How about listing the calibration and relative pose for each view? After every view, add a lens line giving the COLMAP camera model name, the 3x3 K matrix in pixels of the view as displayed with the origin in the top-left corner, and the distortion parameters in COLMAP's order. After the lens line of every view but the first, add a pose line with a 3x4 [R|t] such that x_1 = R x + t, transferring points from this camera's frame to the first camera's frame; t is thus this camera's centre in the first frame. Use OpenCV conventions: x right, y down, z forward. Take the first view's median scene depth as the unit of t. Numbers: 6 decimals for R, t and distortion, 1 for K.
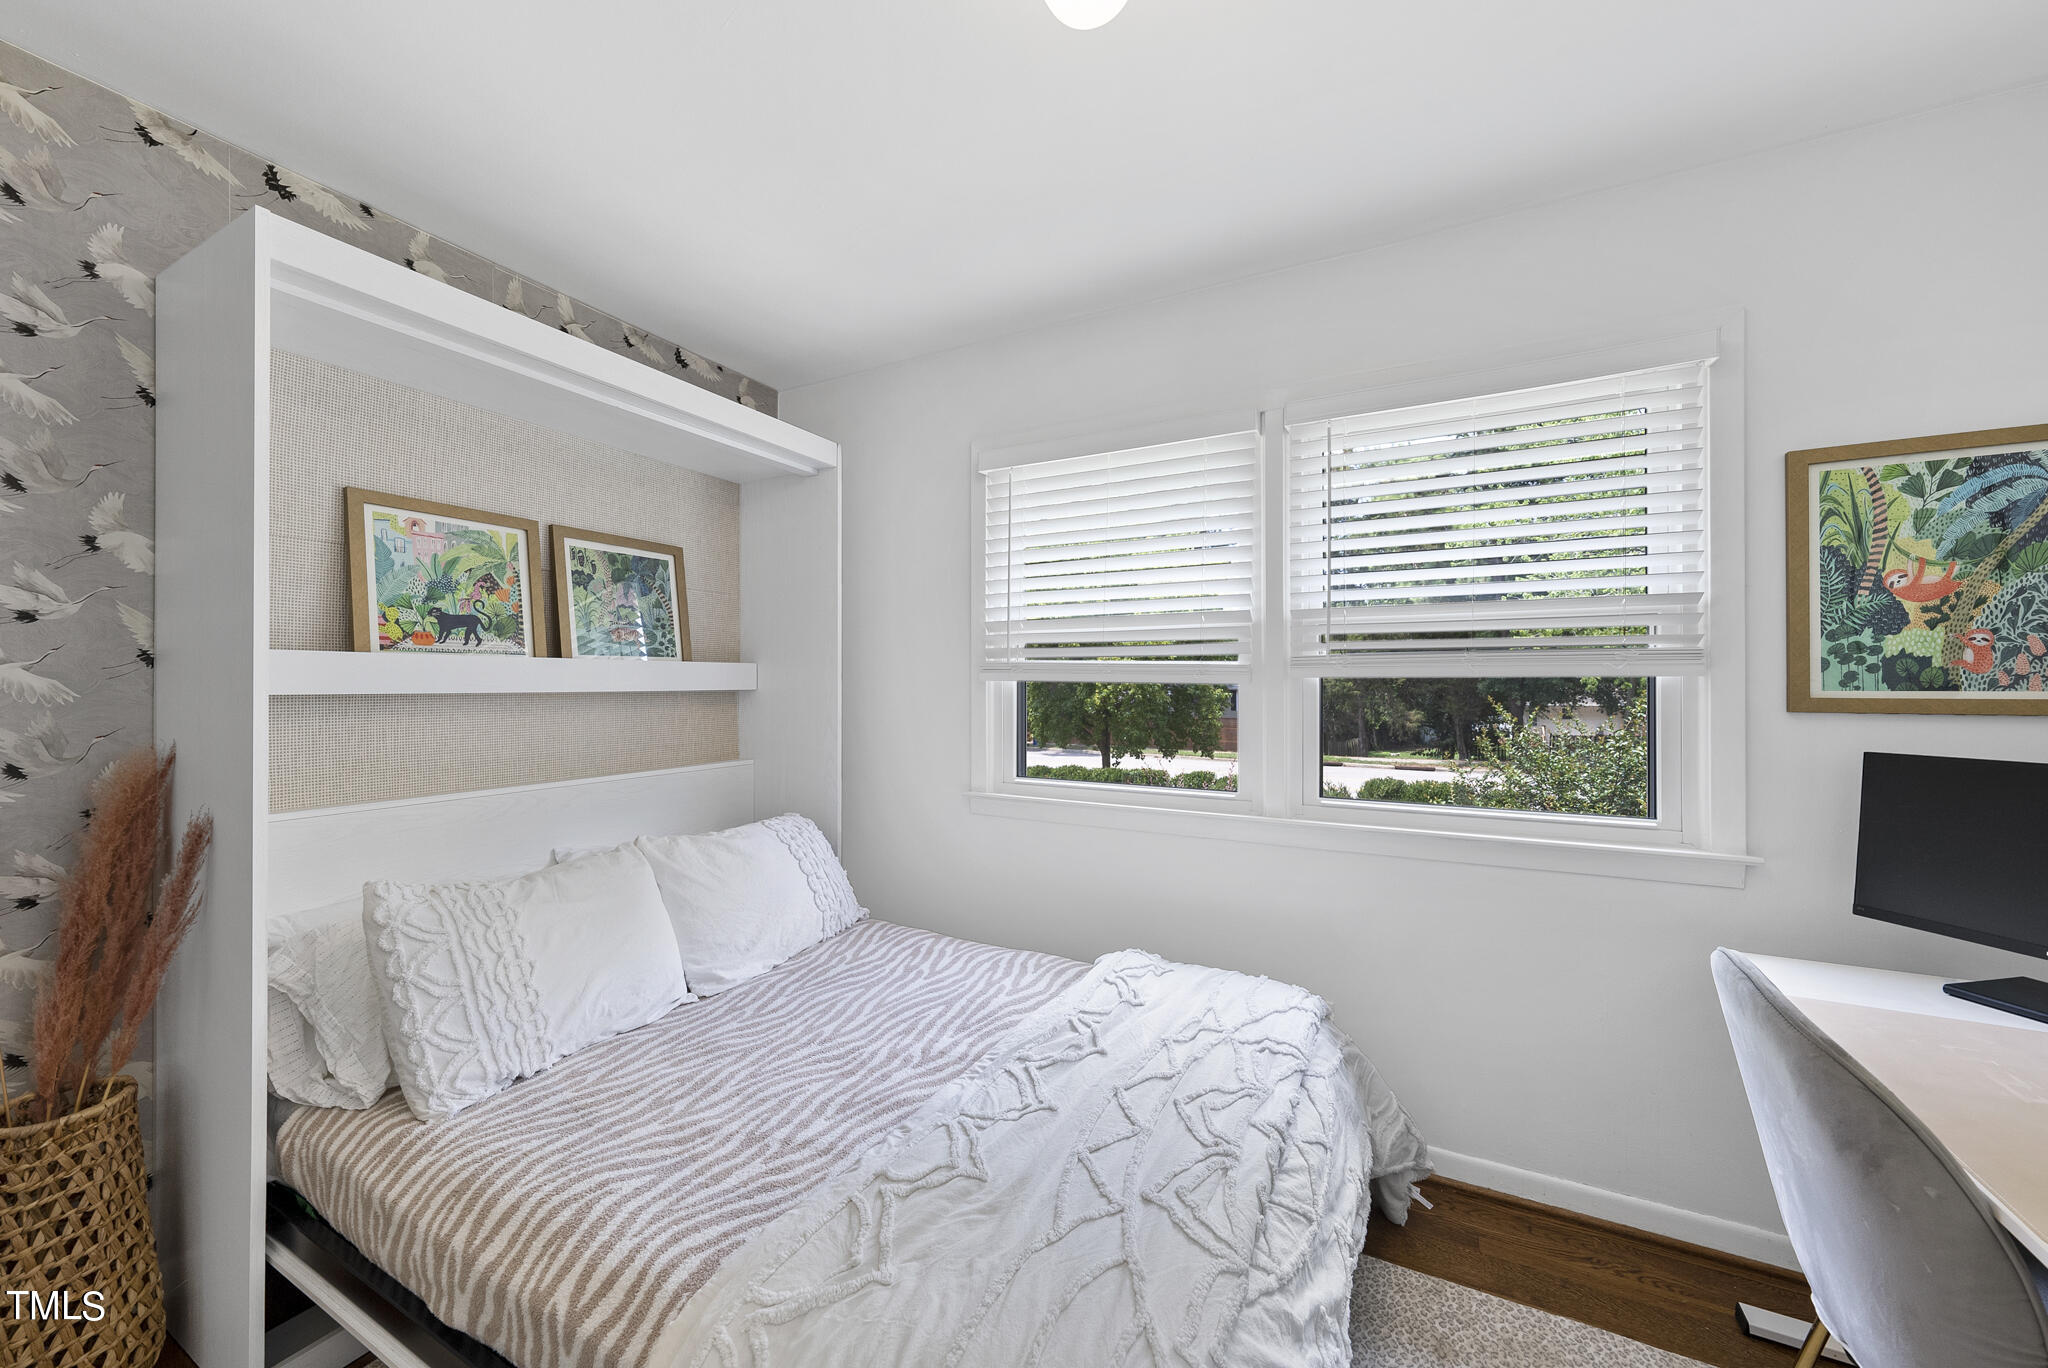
lens RADIAL K [[745.2, 0, 1018.6], [0, 745.2, 676.7], [0, 0, 1]] dist [0.001600, -0.000547]
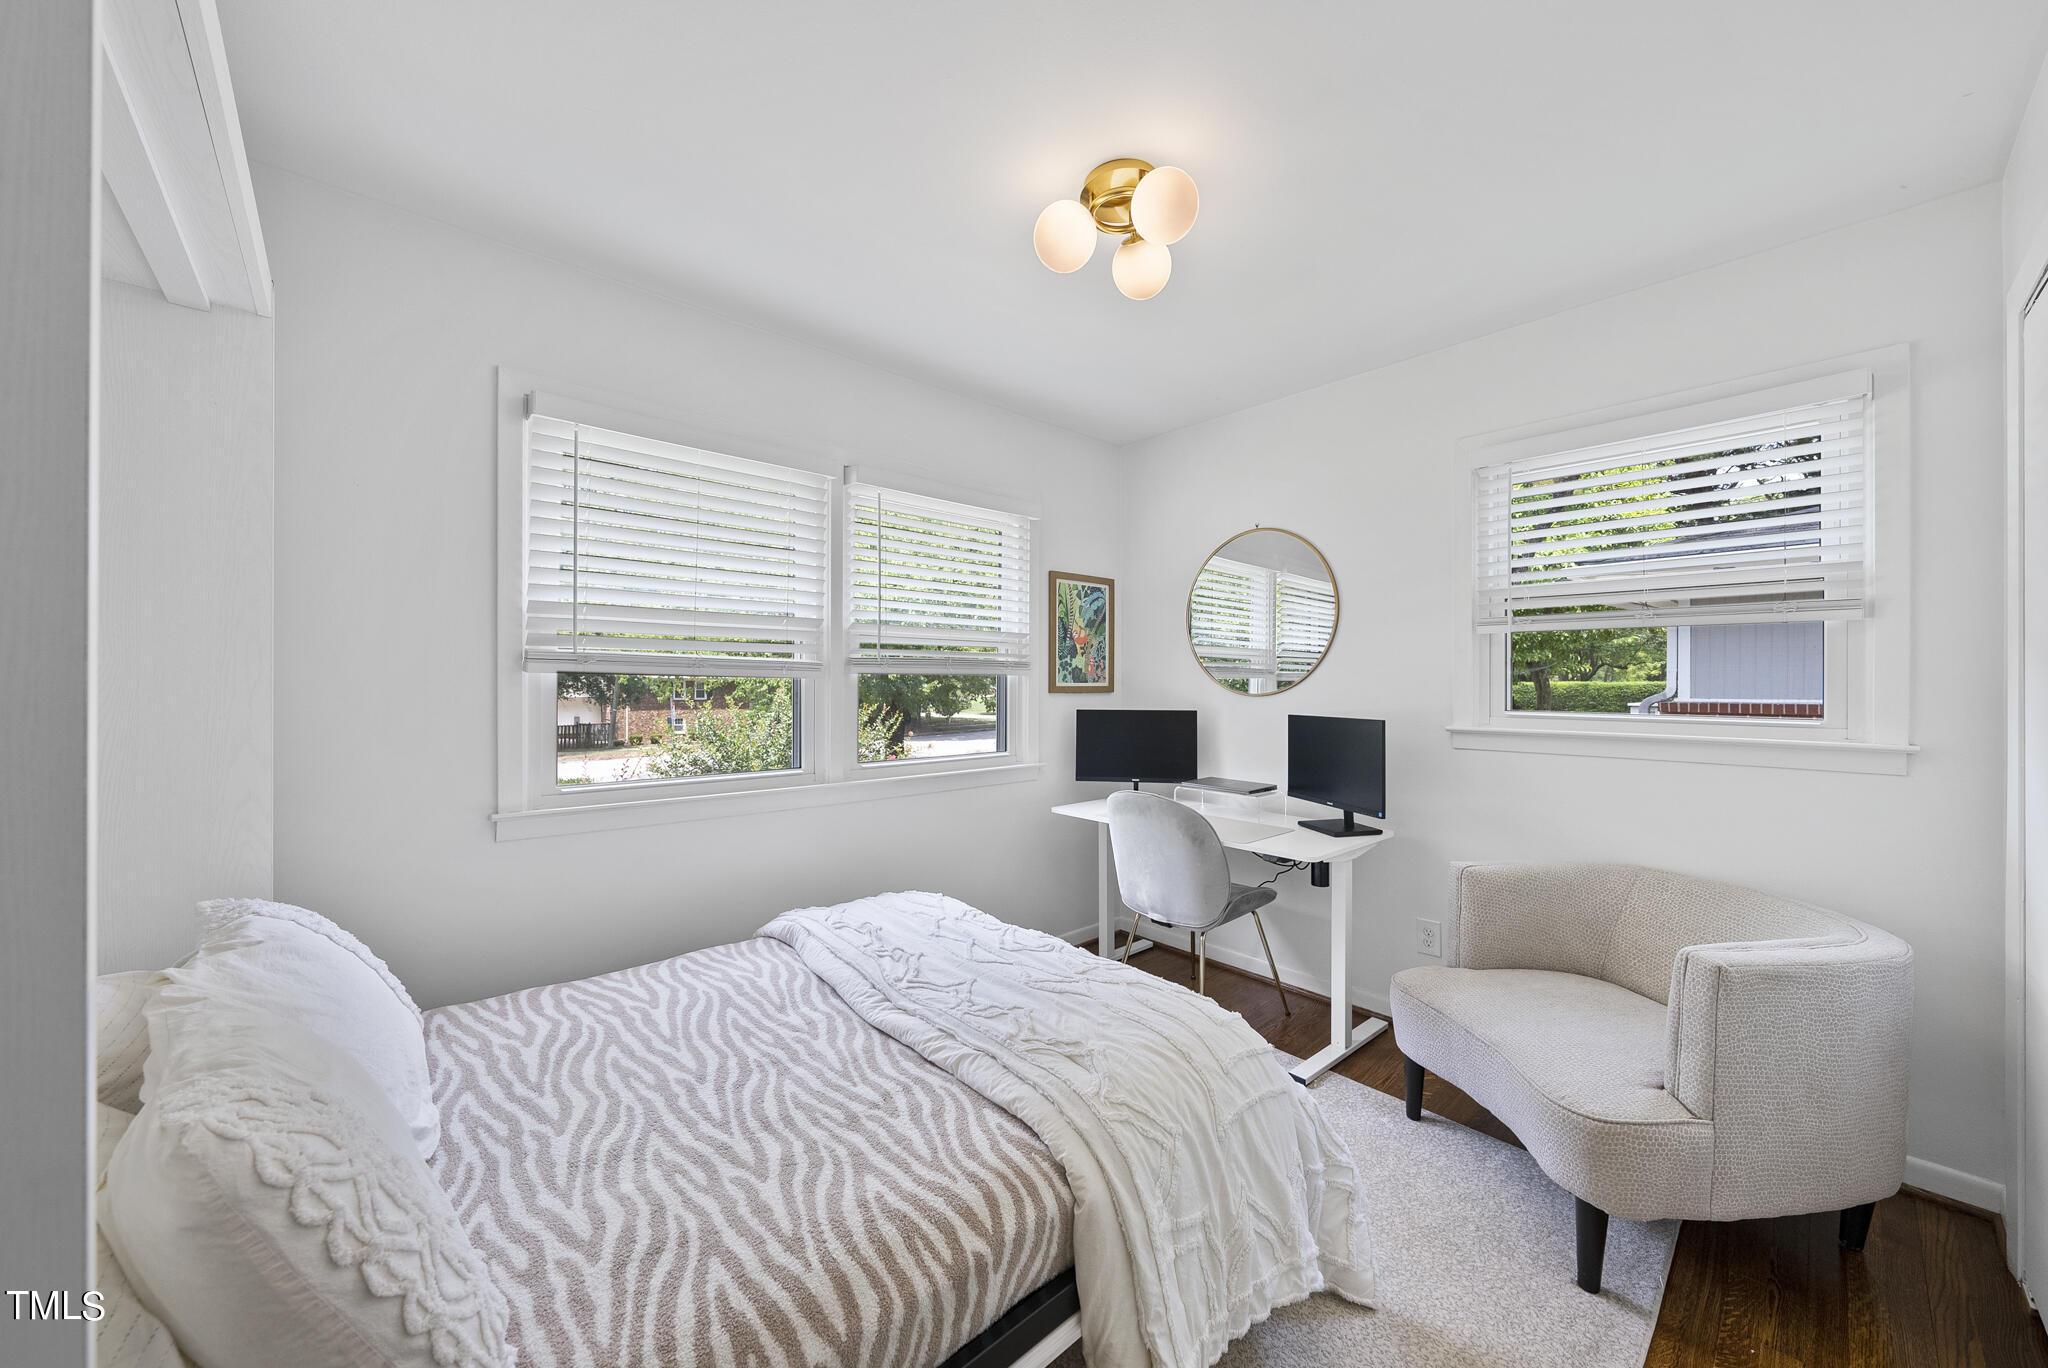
lens RADIAL K [[745.2, 0, 1016.2], [0, 745.2, 685.8], [0, 0, 1]] dist [0.001600, -0.000547]
pose [[0.344554, -0.005408, 0.938751, -1.010984], [-0.013677, 0.999848, 0.010779, 0.005579], [-0.938667, -0.016553, 0.344428, 0.366121]]
